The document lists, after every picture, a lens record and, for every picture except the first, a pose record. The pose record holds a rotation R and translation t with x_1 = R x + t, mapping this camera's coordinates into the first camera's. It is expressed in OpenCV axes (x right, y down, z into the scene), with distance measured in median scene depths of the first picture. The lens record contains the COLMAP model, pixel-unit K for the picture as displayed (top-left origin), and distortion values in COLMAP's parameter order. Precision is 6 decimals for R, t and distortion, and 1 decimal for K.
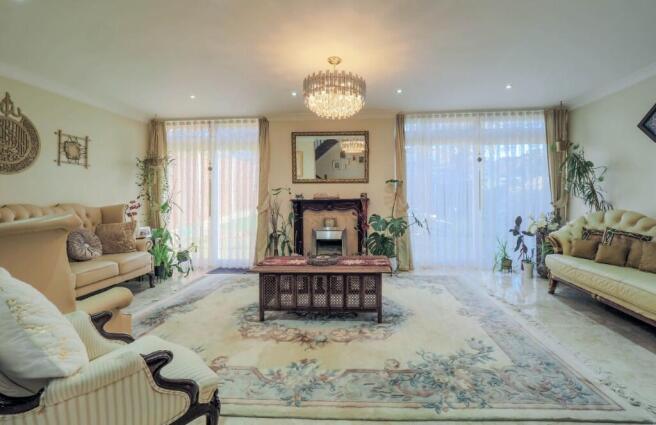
lens RADIAL K [[280.7, 0, 366.5], [0, 280.7, 197.0], [0, 0, 1]] dist [-0.006863, -0.000133]
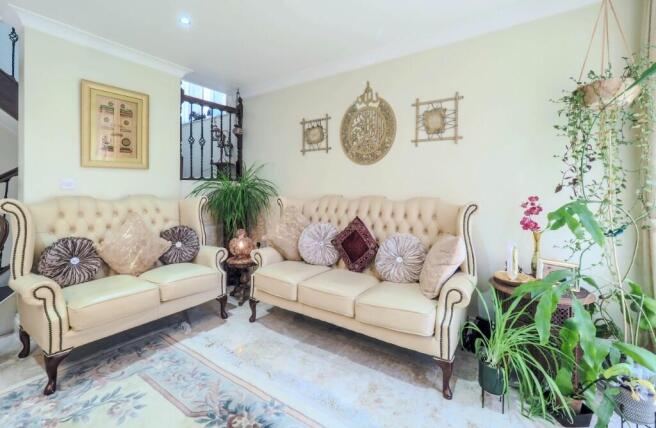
lens RADIAL K [[280.7, 0, 328.7], [0, 280.7, 184.9], [0, 0, 1]] dist [0.000172, -0.000413]
pose [[-0.568248, -0.006684, -0.822830, -0.310238], [0.000074, 0.999967, -0.008174, -0.001657], [0.822857, -0.004706, -0.568229, 1.124910]]
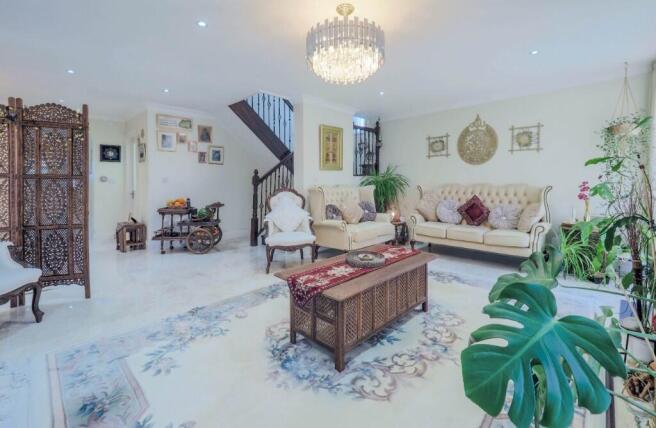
lens RADIAL K [[285.6, 0, 327.5], [0, 285.6, 188.4], [0, 0, 1]] dist [-0.001439, -0.000381]
pose [[-0.699667, 0.029432, -0.713863, 0.398008], [0.015590, 0.999542, 0.025930, -0.000865], [0.714299, 0.007013, -0.699805, 1.196169]]
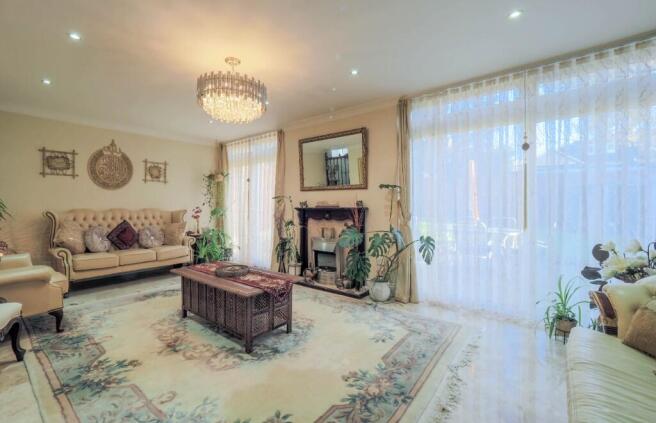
lens RADIAL K [[286.6, 0, 336.3], [0, 286.6, 206.1], [0, 0, 1]] dist [-0.014328, 0.000228]
pose [[0.808027, 0.010768, -0.589047, 0.573189], [-0.006271, 0.999934, 0.009677, -0.008942], [0.589112, -0.004125, 0.808041, 0.332318]]
